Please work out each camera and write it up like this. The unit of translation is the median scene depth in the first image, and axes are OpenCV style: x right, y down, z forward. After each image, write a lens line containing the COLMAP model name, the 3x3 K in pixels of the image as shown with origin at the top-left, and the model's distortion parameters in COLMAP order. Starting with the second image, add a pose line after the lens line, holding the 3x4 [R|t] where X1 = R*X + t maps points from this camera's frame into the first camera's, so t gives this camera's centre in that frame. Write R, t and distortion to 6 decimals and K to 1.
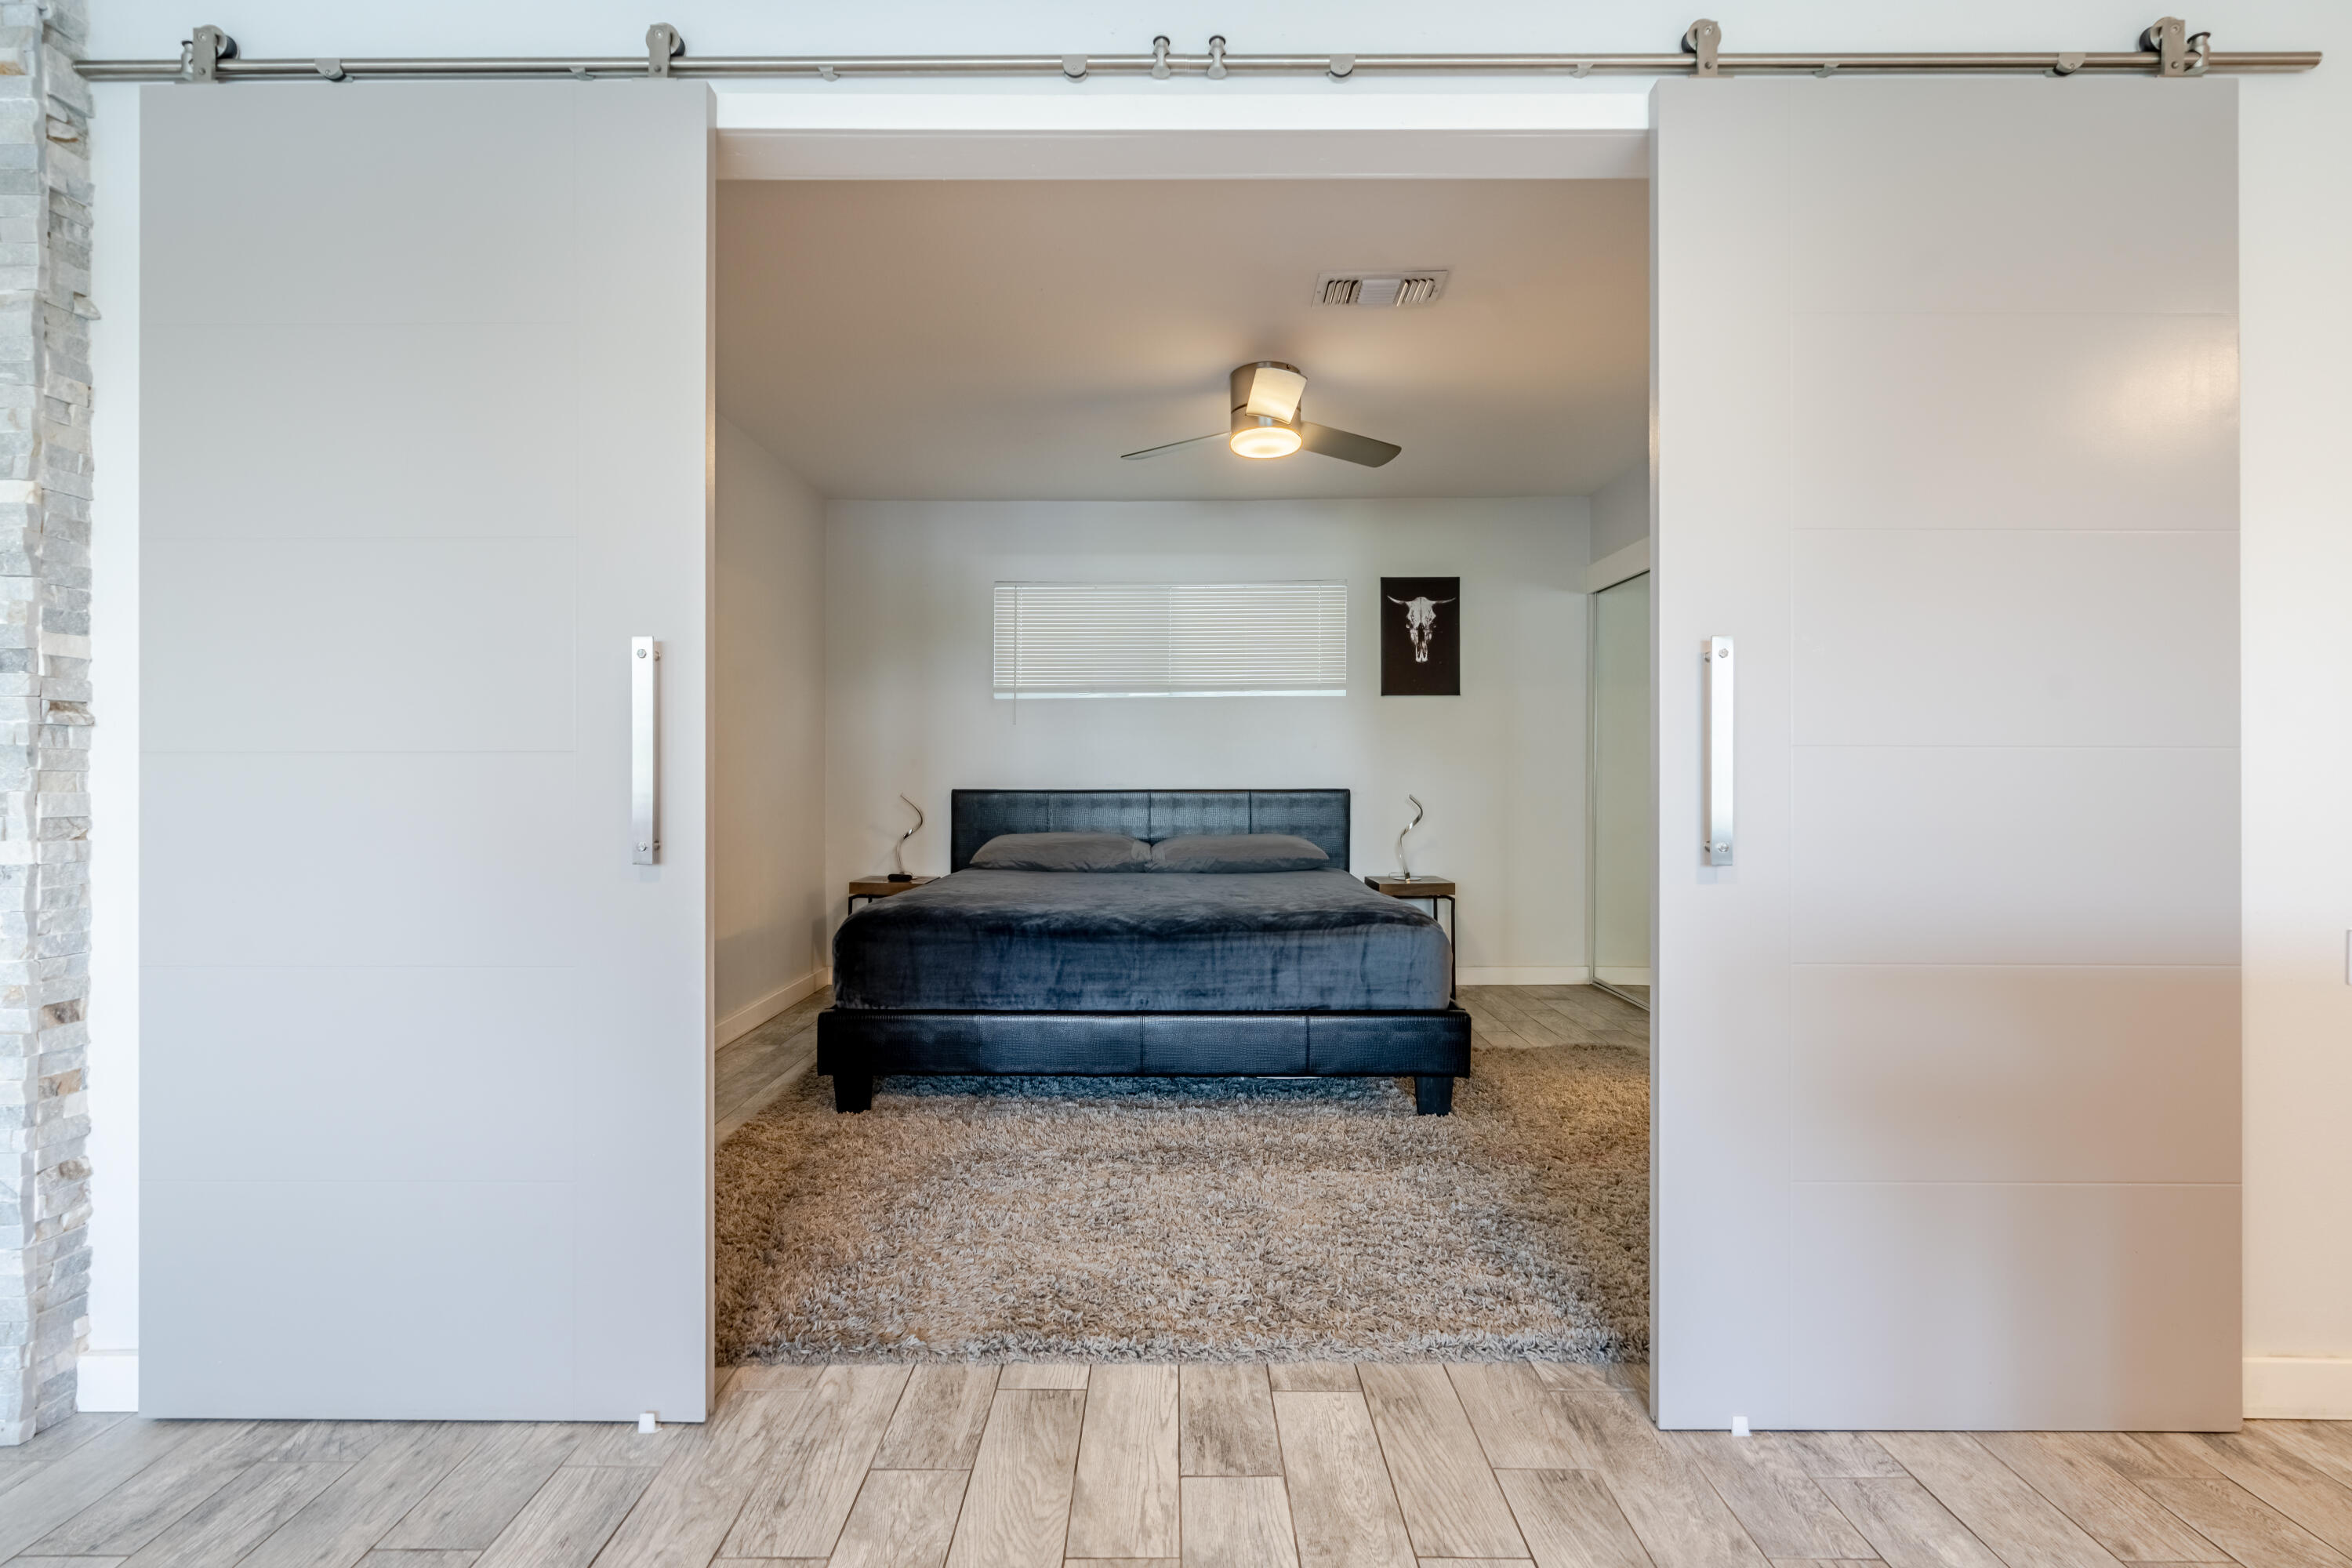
lens RADIAL K [[1077.2, 0, 1168.4], [0, 1077.2, 770.8], [0, 0, 1]] dist [-0.002095, 0.000359]
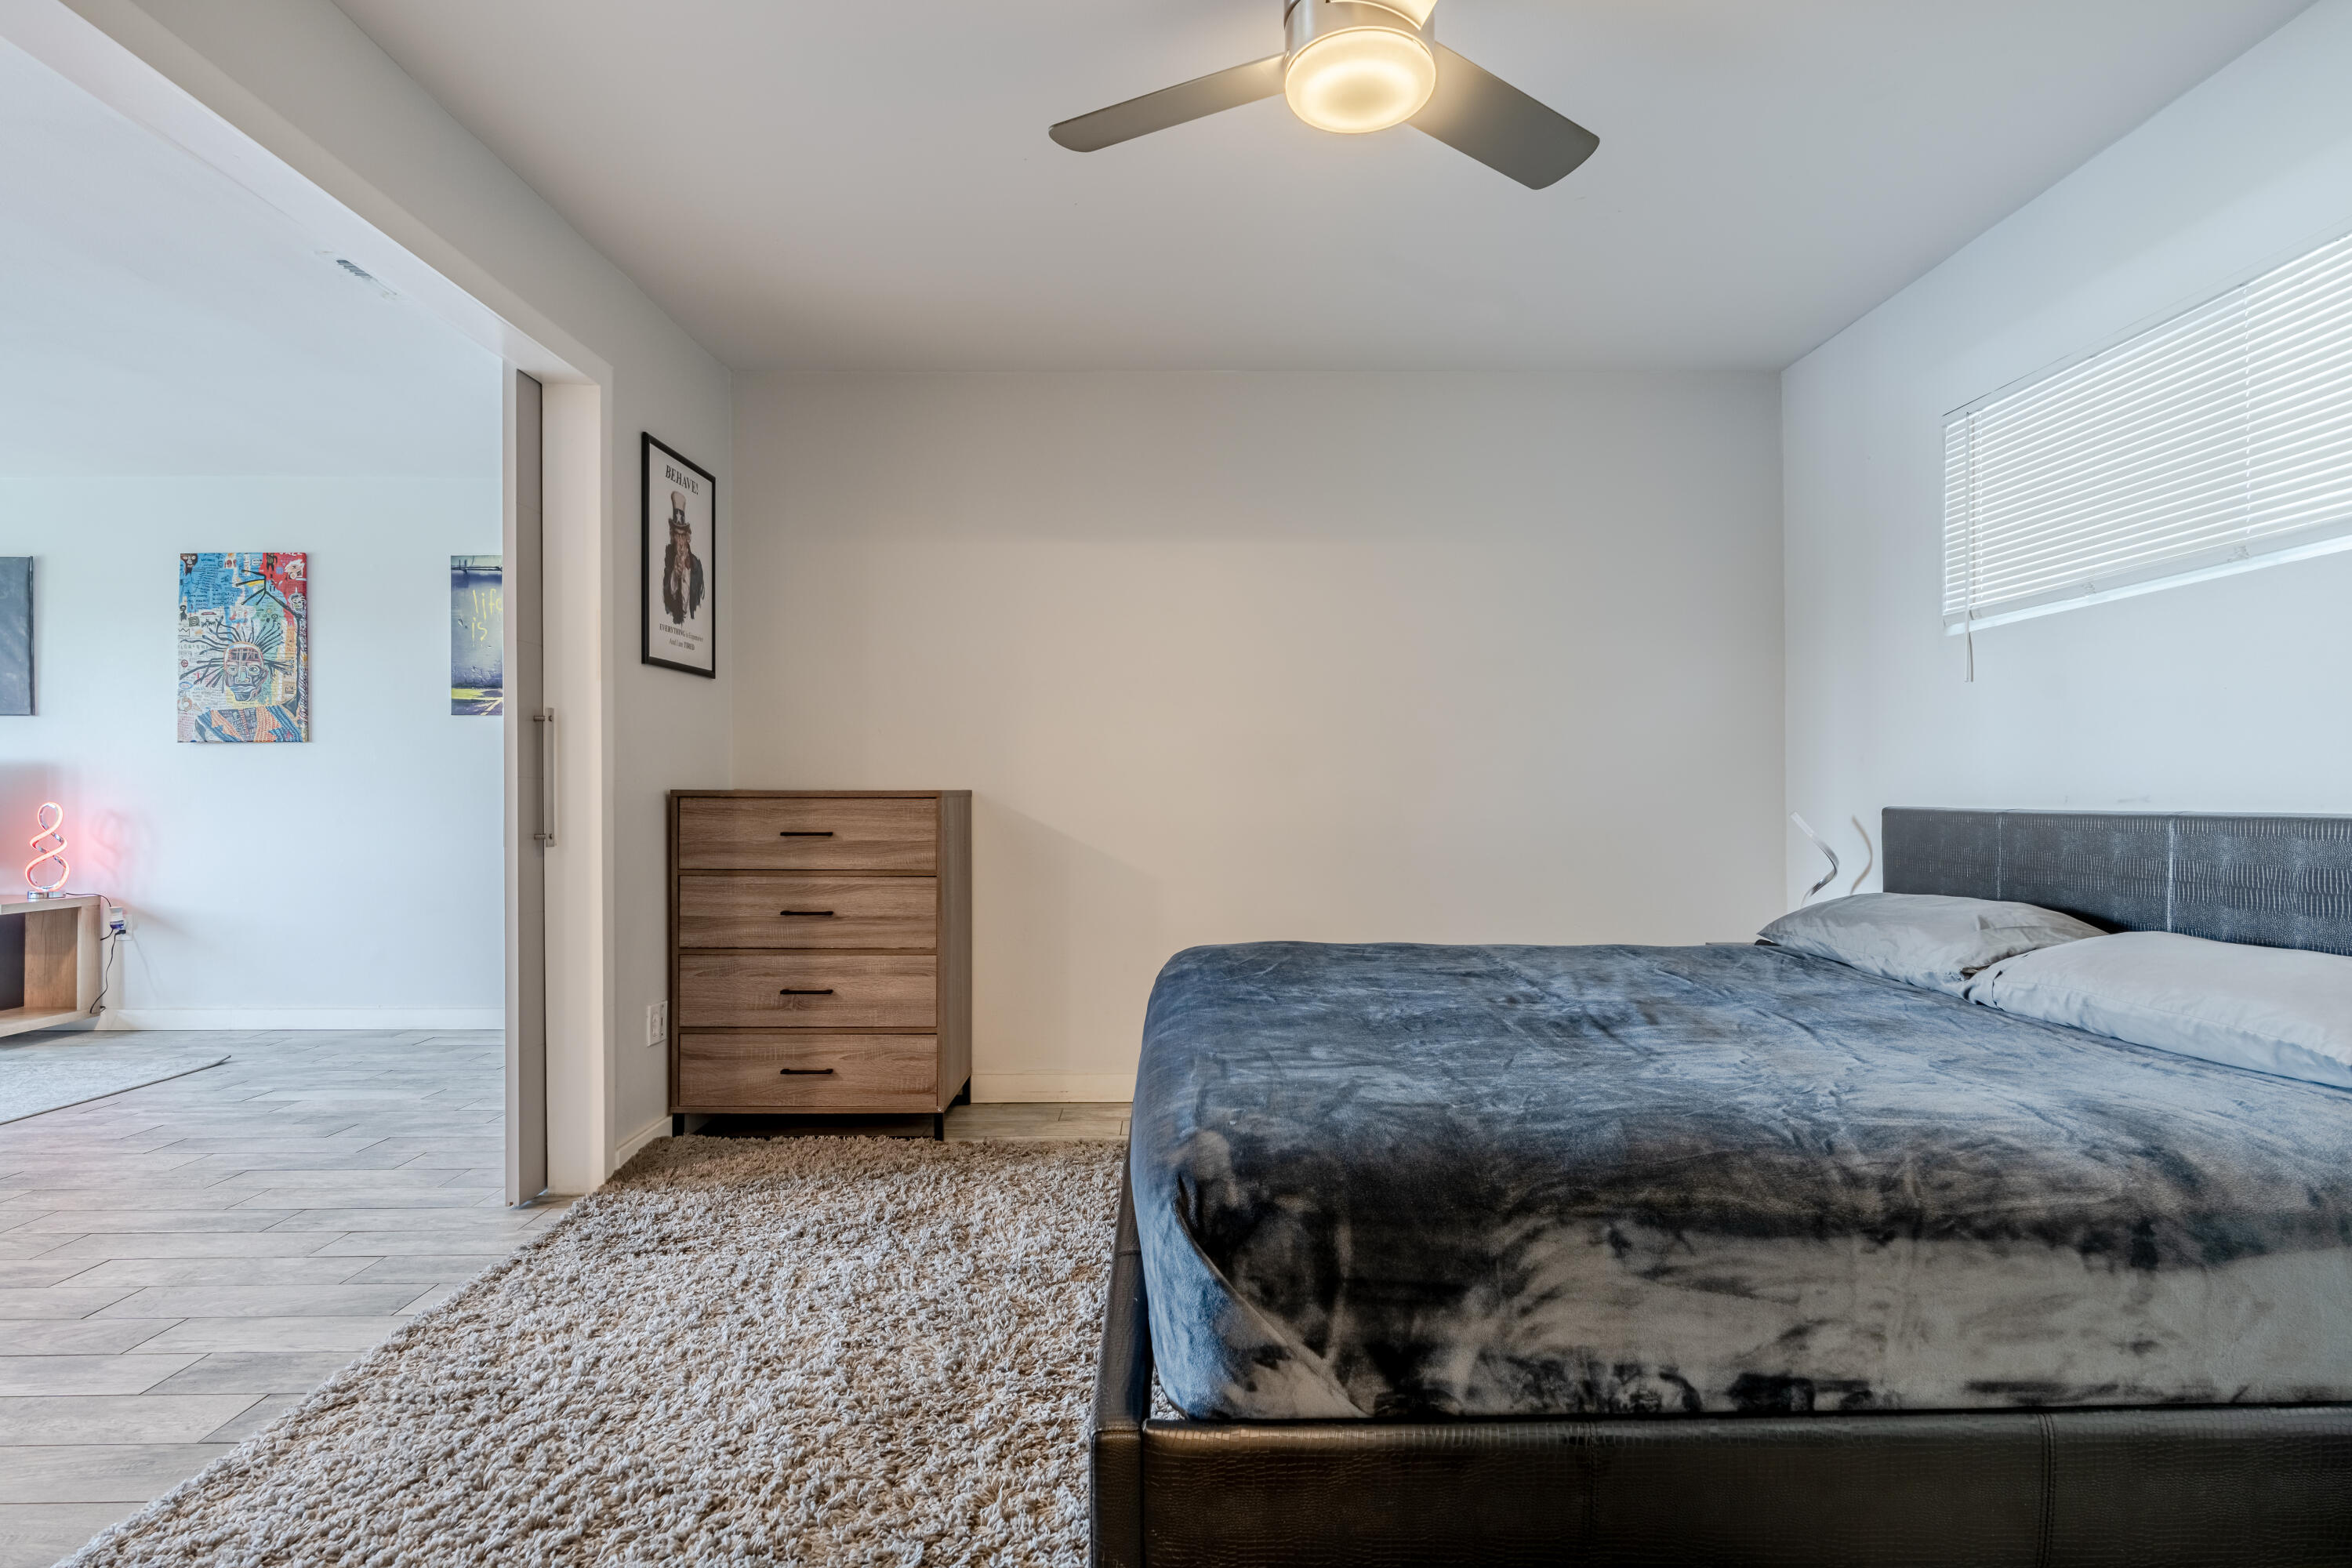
lens RADIAL K [[1186.2, 0, 1180.3], [0, 1186.2, 794.4], [0, 0, 1]] dist [-0.010533, -0.000346]
pose [[0.023922, -0.000863, -0.999713, 0.654457], [0.010590, 0.999944, -0.000610, 0.009799], [0.999658, -0.010573, 0.023930, 0.981480]]
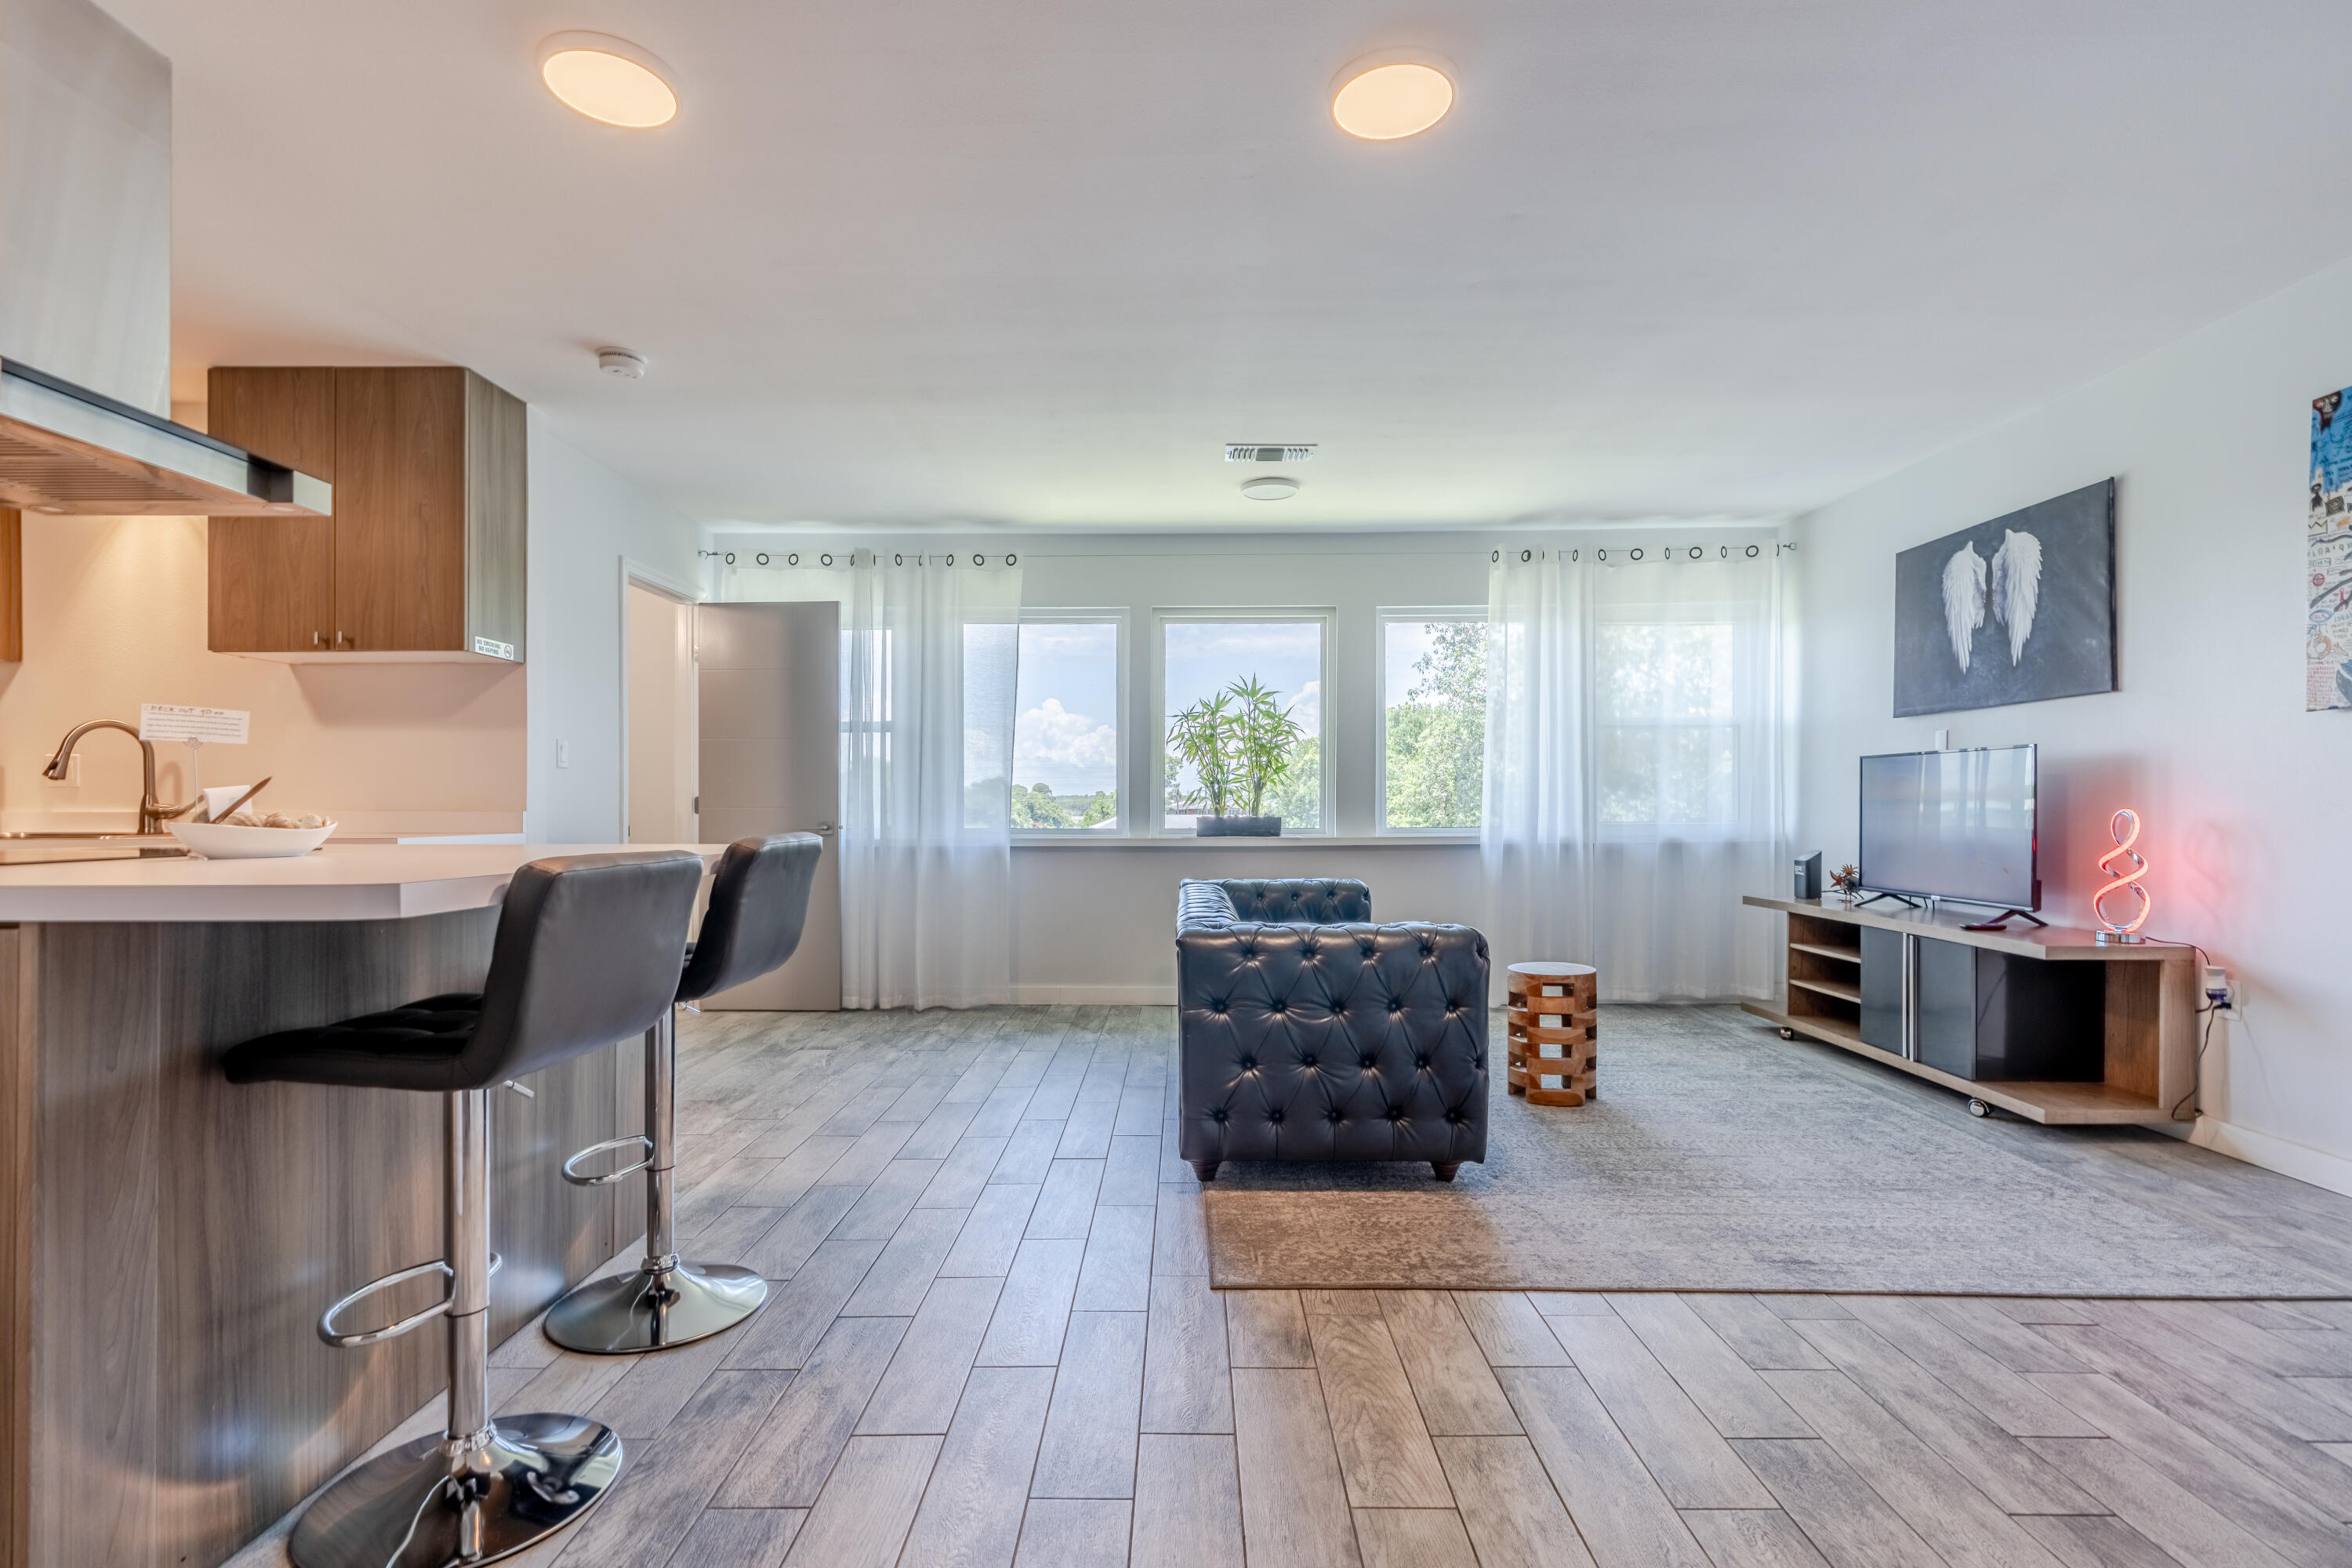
lens RADIAL K [[1123.2, 0, 1186.7], [0, 1123.2, 805.2], [0, 0, 1]] dist [-0.001139, 0.000531]
pose [[-0.999998, -0.000122, 0.001853, -0.020644], [-0.000139, 0.999957, -0.009286, 0.009790], [-0.001852, -0.009286, -0.999955, 0.604900]]
